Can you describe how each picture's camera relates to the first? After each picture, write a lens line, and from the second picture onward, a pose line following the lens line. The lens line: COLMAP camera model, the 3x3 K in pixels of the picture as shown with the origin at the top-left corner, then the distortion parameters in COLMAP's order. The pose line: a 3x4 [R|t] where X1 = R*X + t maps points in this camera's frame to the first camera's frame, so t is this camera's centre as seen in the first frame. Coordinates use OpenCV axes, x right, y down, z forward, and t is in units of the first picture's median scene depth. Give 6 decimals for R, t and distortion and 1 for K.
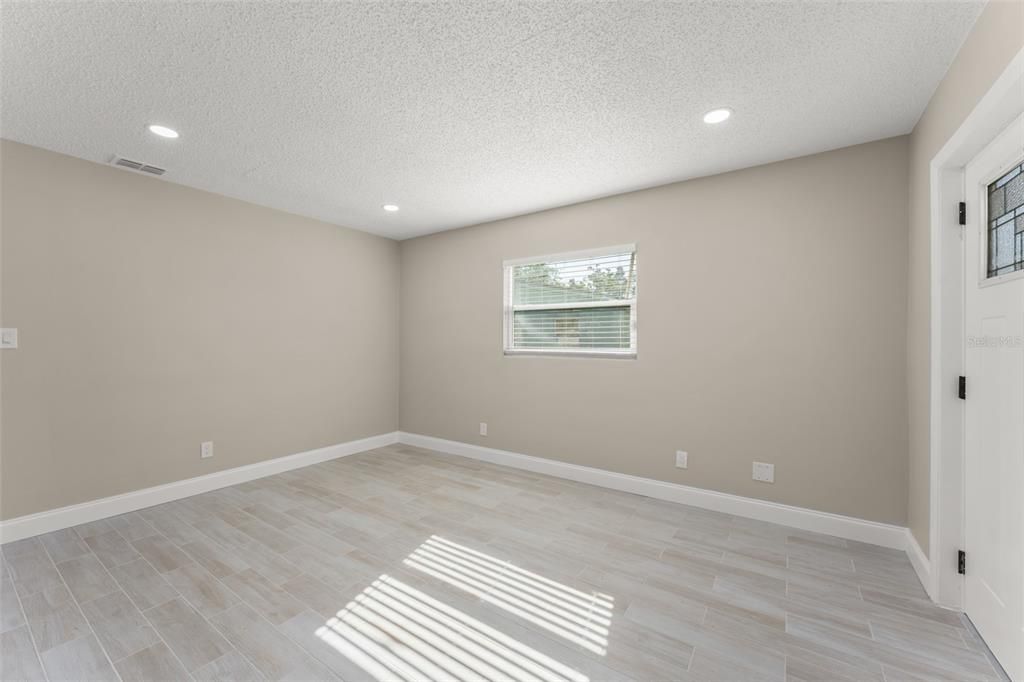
lens RADIAL K [[402.5, 0, 518.5], [0, 402.5, 342.8], [0, 0, 1]] dist [-0.000202, 0.000031]
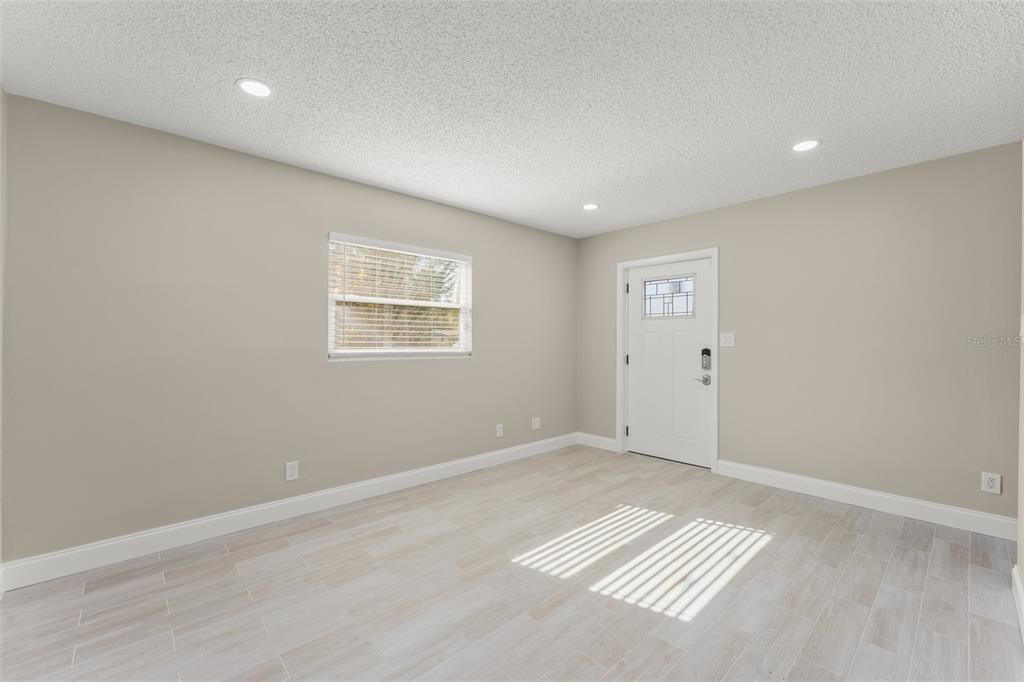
lens RADIAL K [[402.5, 0, 519.1], [0, 402.5, 338.5], [0, 0, 1]] dist [-0.000202, 0.000031]
pose [[0.249516, 0.006190, 0.968351, -0.993271], [0.003202, 0.999969, -0.007217, -0.000635], [-0.968365, 0.004901, 0.249488, 0.711517]]
